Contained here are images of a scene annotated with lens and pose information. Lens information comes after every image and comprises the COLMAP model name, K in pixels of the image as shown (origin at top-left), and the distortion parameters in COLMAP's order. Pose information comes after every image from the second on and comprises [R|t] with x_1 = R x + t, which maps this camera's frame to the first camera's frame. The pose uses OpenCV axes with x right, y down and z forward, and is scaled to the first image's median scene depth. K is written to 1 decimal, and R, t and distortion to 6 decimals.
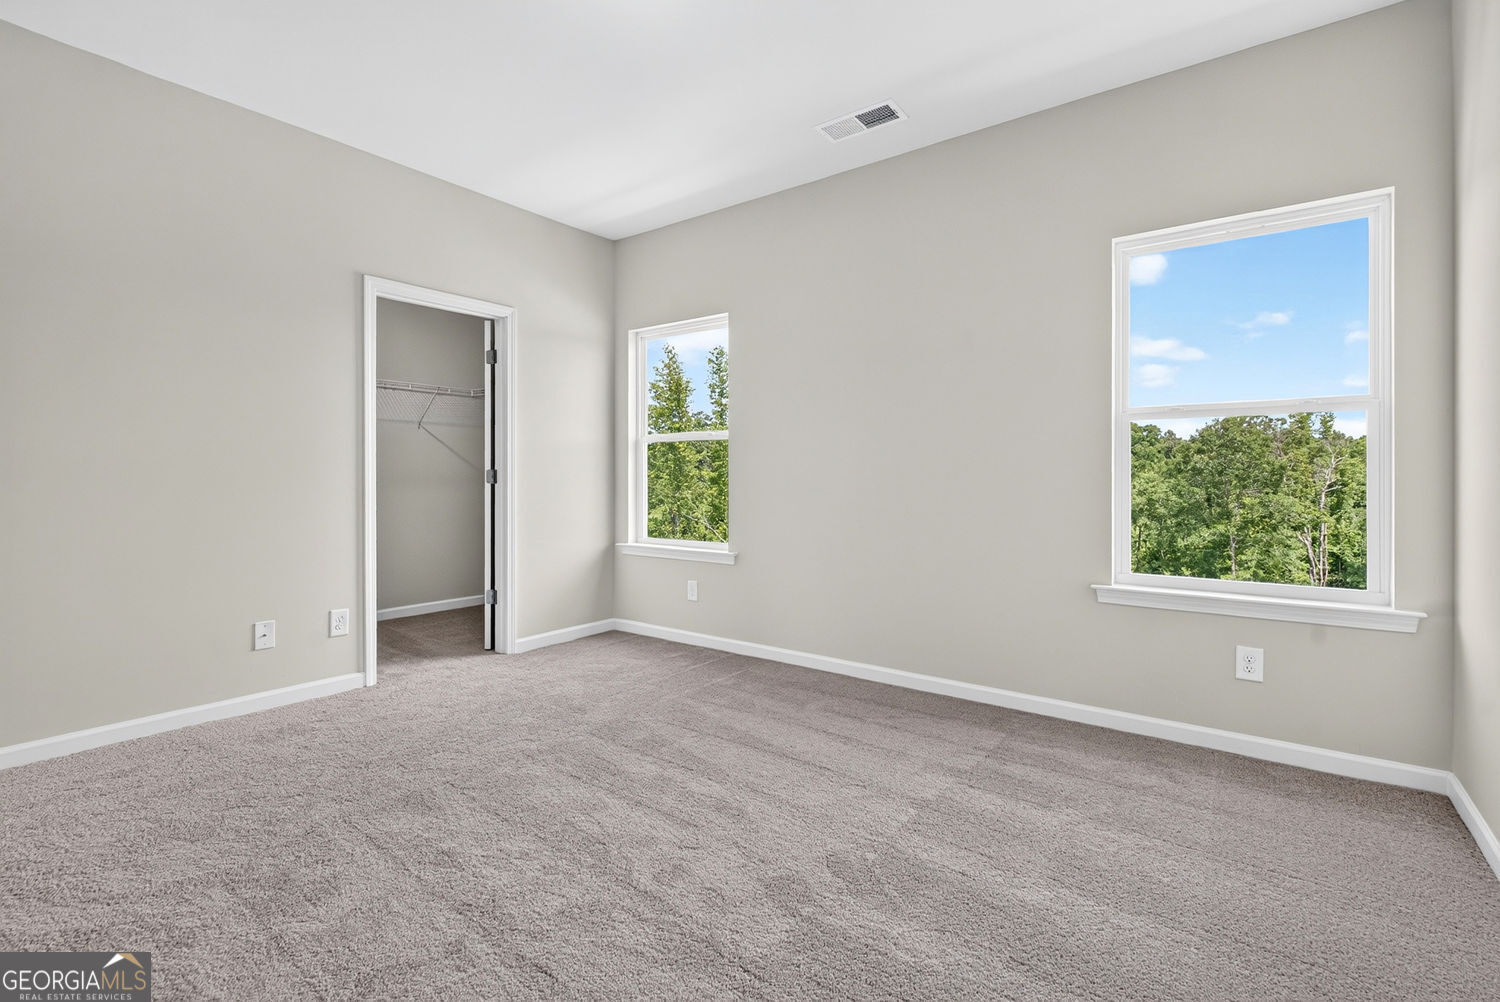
lens RADIAL K [[669.3, 0, 744.8], [0, 669.3, 471.7], [0, 0, 1]] dist [0.002418, 0.000280]
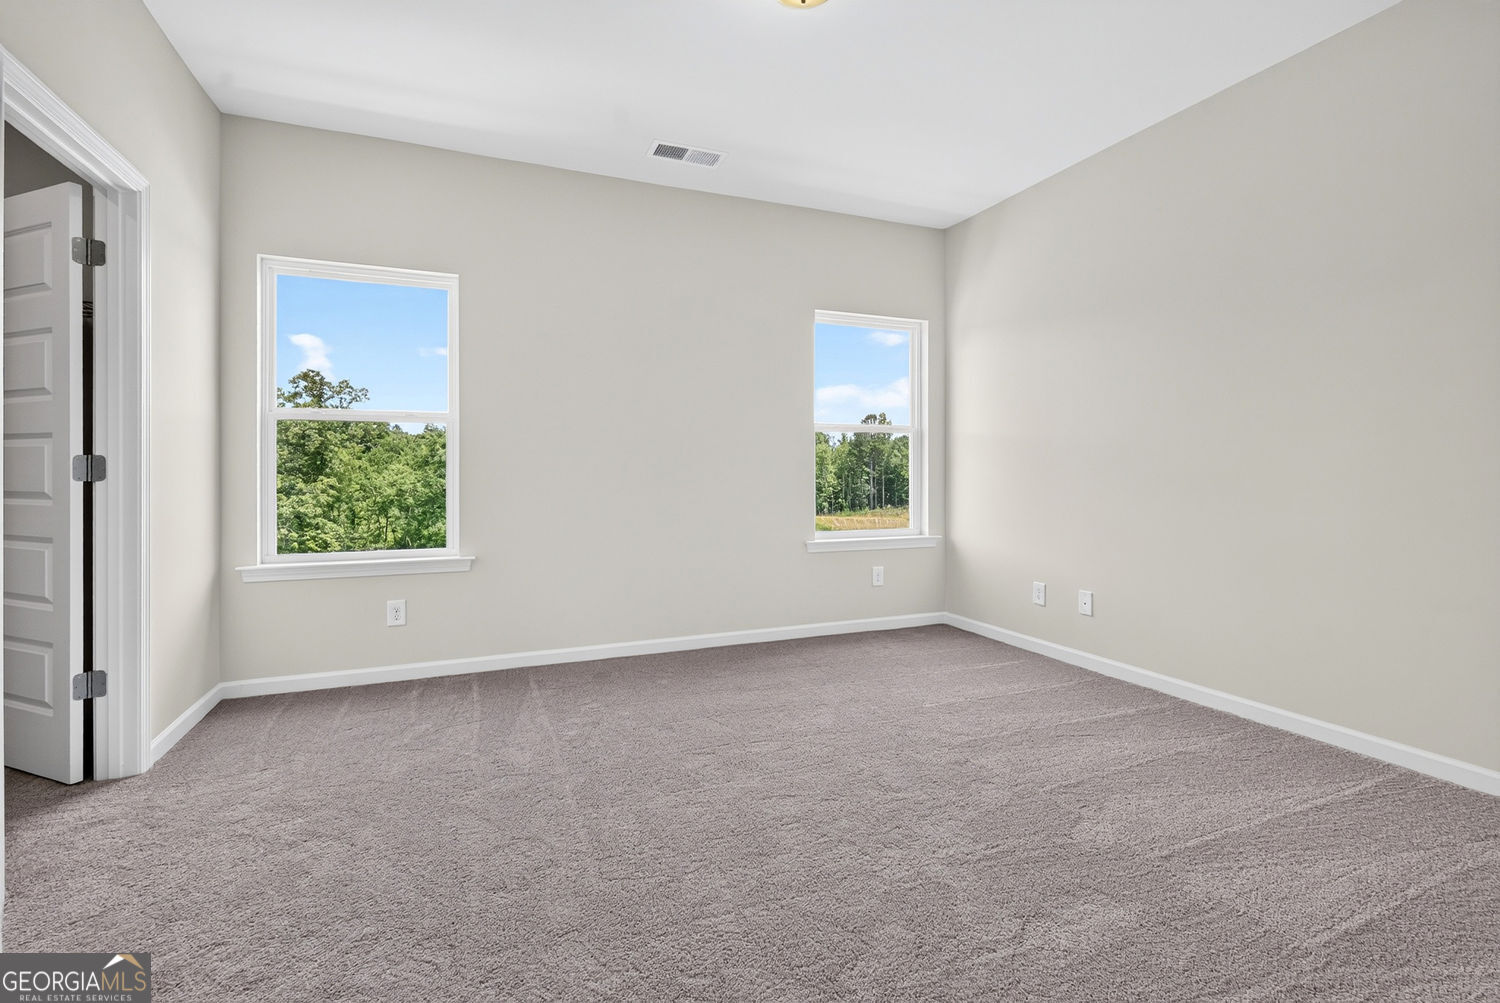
lens RADIAL K [[669.3, 0, 744.8], [0, 669.3, 472.2], [0, 0, 1]] dist [0.002418, 0.000280]
pose [[0.507001, -0.003206, 0.861939, -0.507335], [-0.007815, 0.999935, 0.008316, 0.001184], [-0.861910, -0.010952, 0.506943, 0.220674]]
